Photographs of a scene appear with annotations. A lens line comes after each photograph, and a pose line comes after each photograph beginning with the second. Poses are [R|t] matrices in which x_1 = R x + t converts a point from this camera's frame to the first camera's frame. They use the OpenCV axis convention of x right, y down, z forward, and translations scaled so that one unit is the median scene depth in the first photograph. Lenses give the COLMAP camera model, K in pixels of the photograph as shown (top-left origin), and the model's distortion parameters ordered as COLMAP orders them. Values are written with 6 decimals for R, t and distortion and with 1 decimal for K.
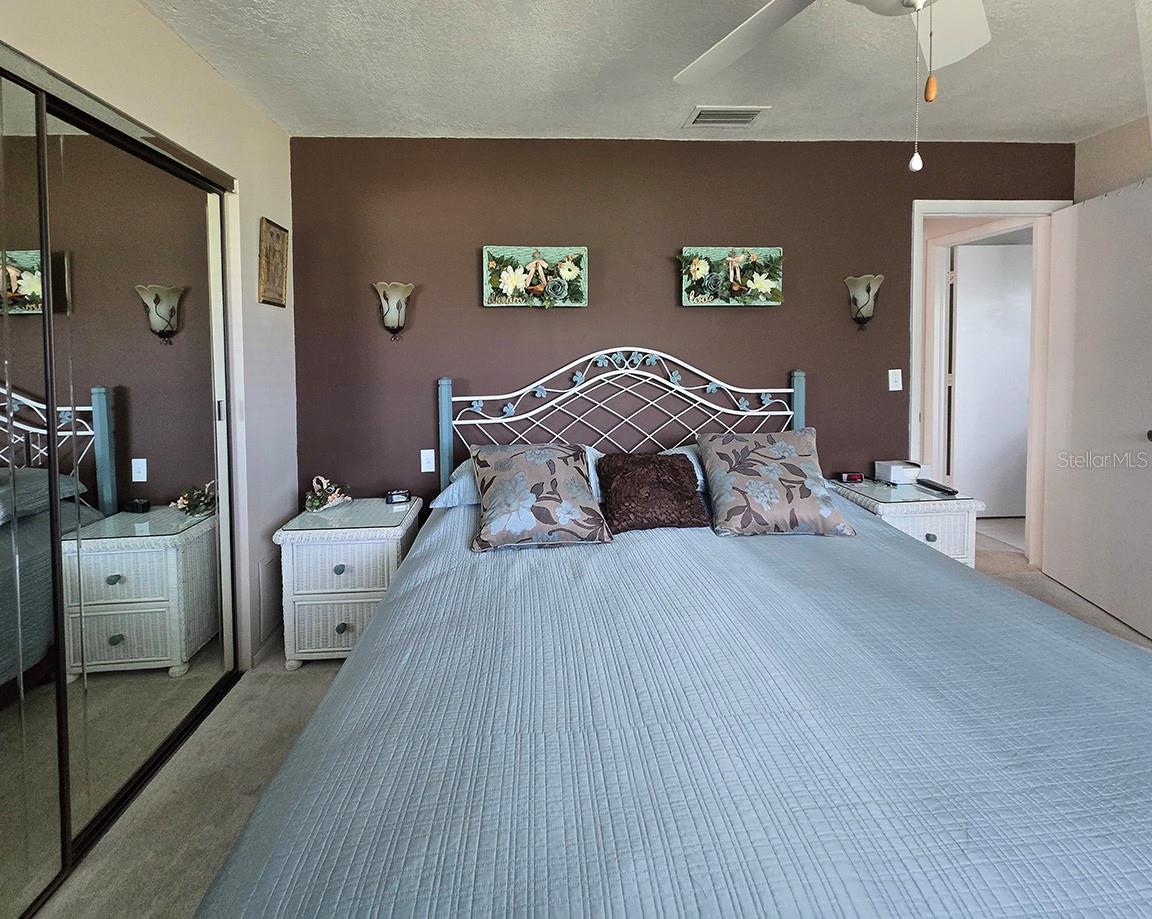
lens RADIAL K [[518.7, 0, 577.1], [0, 518.7, 374.2], [0, 0, 1]] dist [-0.003288, -0.000063]
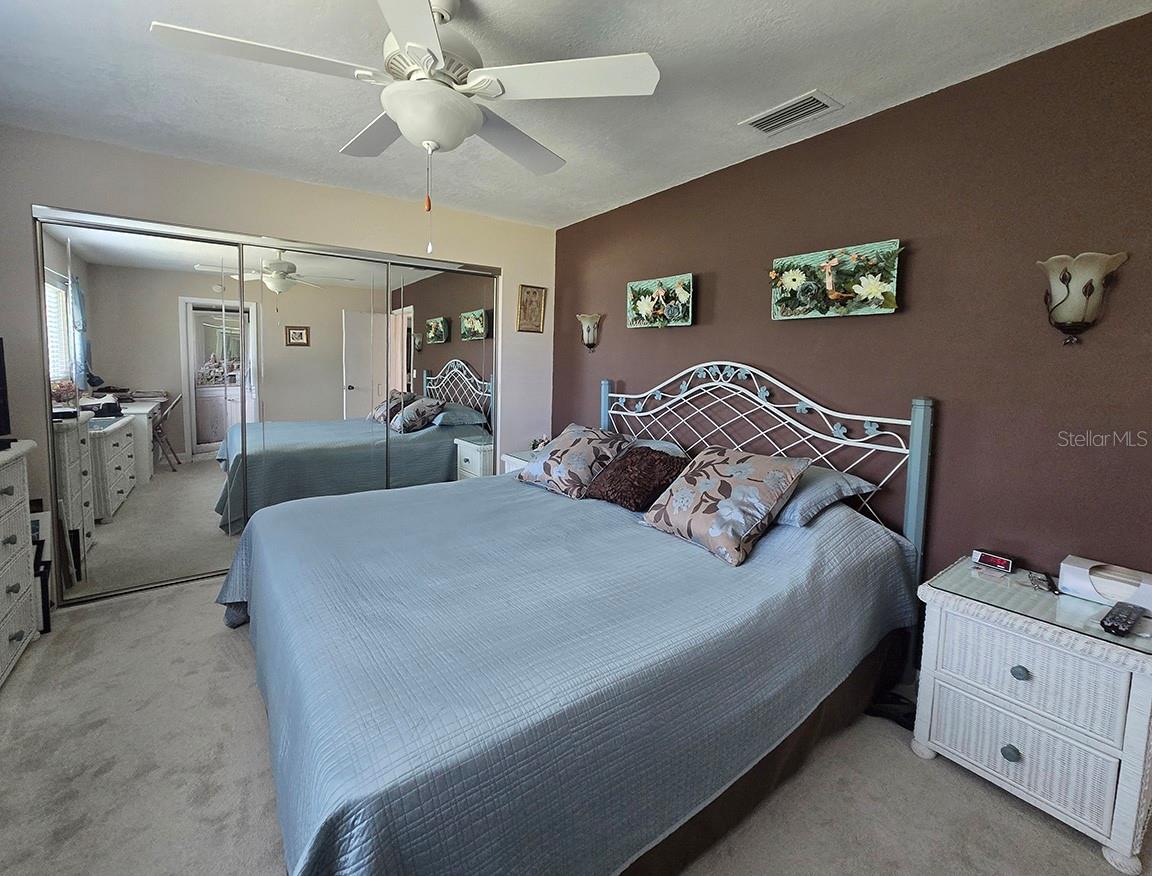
lens RADIAL K [[497.8, 0, 575.3], [0, 497.8, 401.3], [0, 0, 1]] dist [0.001415, 0.000014]
pose [[0.527636, 0.093753, -0.844281, 0.826858], [-0.056786, 0.995561, 0.075063, -0.029923], [0.847570, 0.008337, 0.530618, 0.195209]]
